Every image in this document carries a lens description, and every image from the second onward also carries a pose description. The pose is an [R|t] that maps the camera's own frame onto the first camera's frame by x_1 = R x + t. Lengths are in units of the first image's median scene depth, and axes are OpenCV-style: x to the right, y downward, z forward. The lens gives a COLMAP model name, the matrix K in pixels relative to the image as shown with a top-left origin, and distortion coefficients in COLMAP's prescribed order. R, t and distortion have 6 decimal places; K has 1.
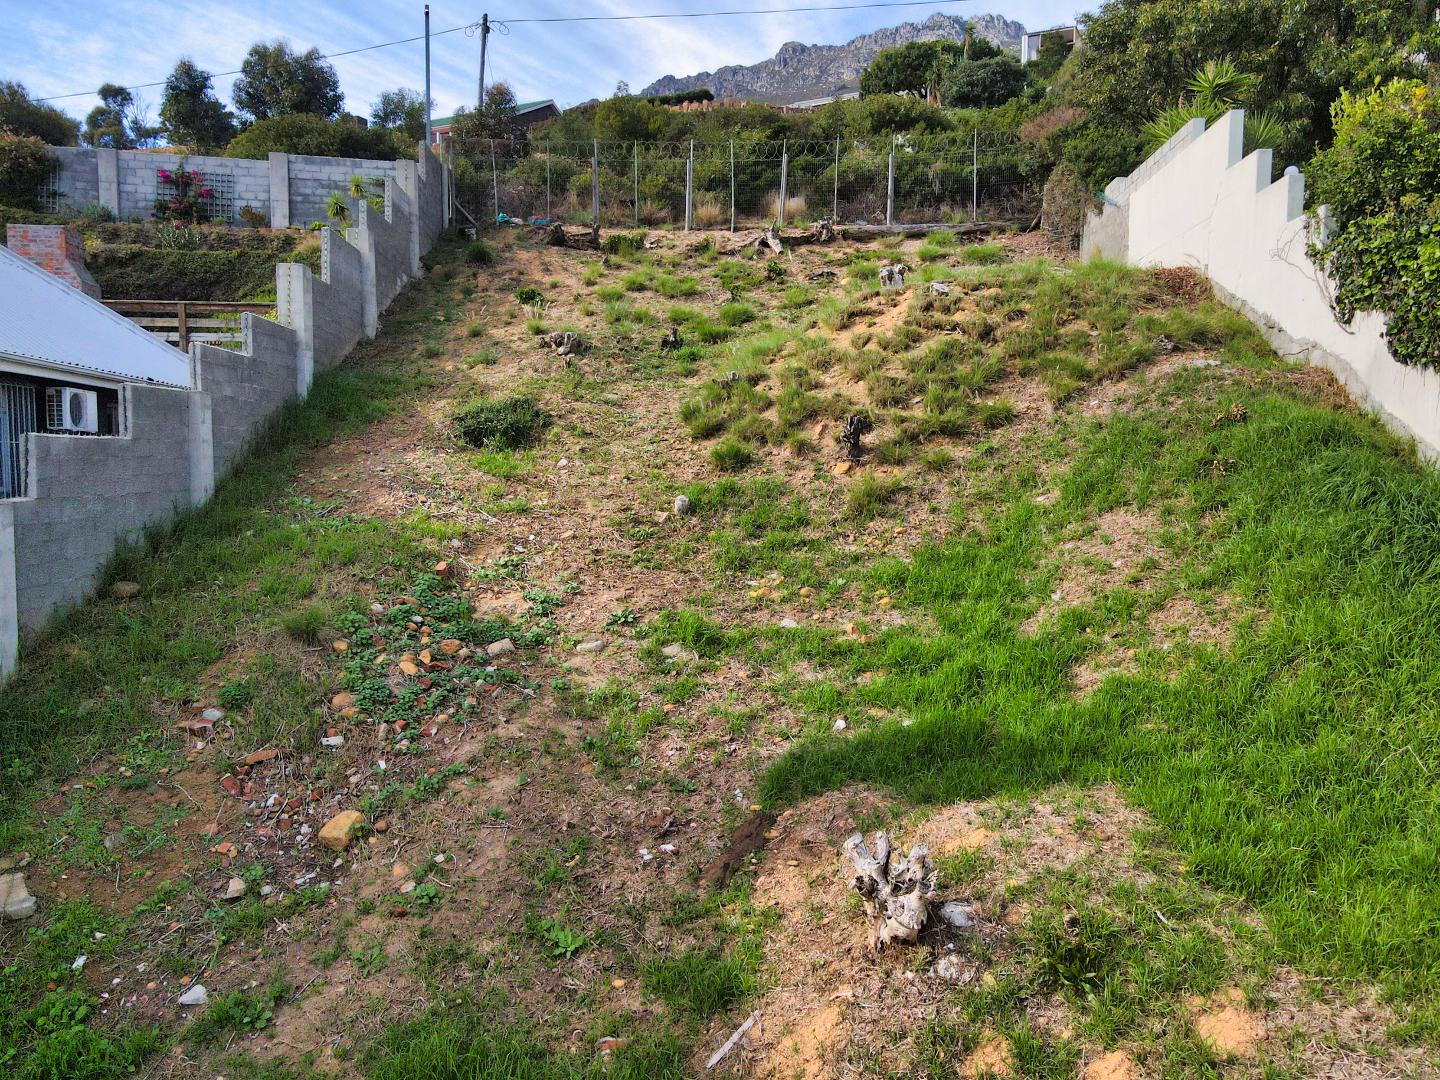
lens RADIAL K [[1063.1, 0, 720.1], [0, 1063.1, 534.3], [0, 0, 1]] dist [0.016446, 0.005367]
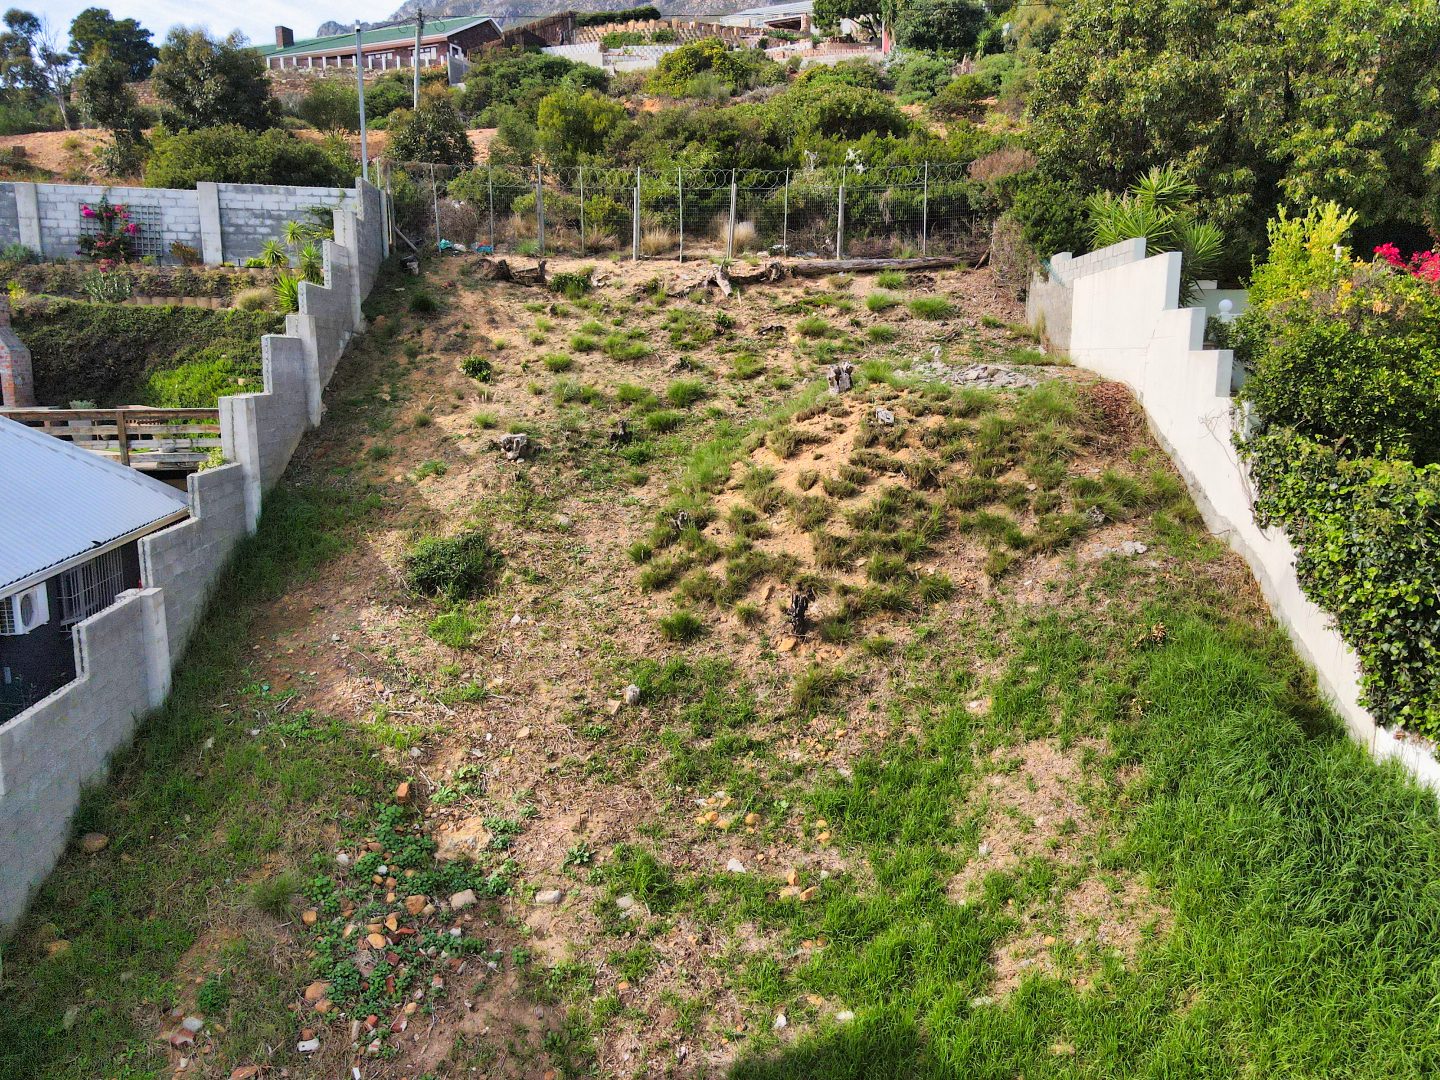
lens RADIAL K [[1063.1, 0, 718.8], [0, 1063.1, 554.7], [0, 0, 1]] dist [0.016446, 0.005367]
pose [[0.999040, -0.009615, 0.042735, 0.003722], [0.005234, 0.994825, 0.101465, -0.236811], [-0.043490, -0.101144, 0.993921, -0.019887]]
